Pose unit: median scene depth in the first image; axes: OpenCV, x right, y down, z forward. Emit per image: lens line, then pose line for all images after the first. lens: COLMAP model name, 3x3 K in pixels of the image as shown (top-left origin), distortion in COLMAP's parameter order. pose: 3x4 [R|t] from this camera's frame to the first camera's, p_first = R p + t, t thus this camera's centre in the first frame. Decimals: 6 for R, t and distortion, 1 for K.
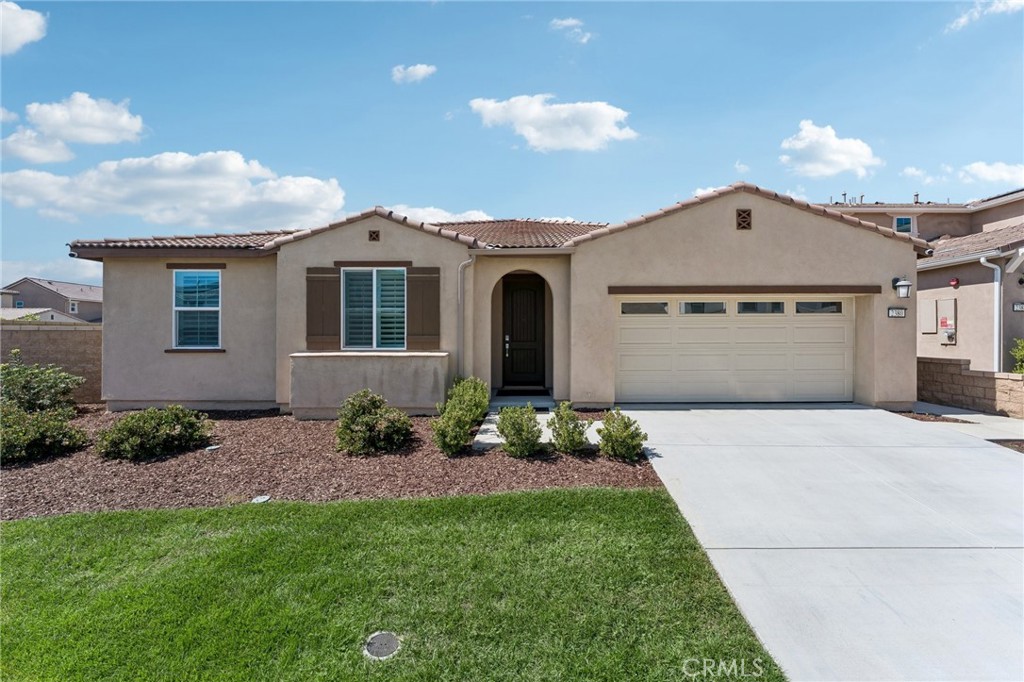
lens RADIAL K [[416.3, 0, 513.3], [0, 416.3, 334.1], [0, 0, 1]] dist [-0.000737, 0.000338]
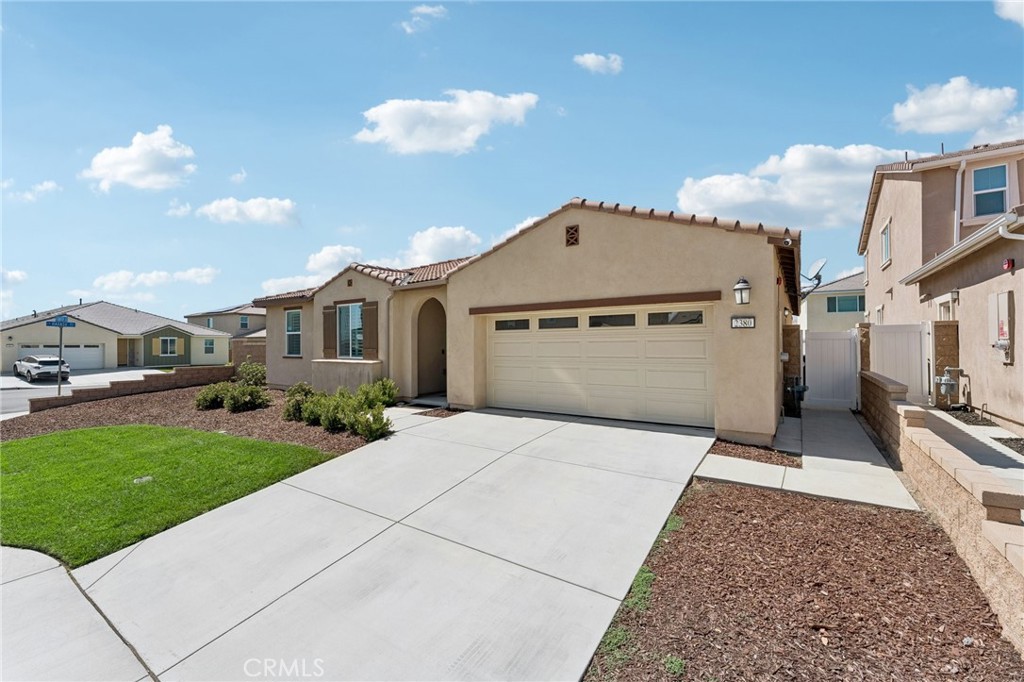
lens RADIAL K [[416.3, 0, 511.5], [0, 416.3, 343.0], [0, 0, 1]] dist [-0.000737, 0.000338]
pose [[0.831045, -0.005367, -0.556179, 0.995058], [0.003633, 0.999984, -0.004221, -0.009319], [0.556193, 0.001487, 0.831052, 0.070706]]
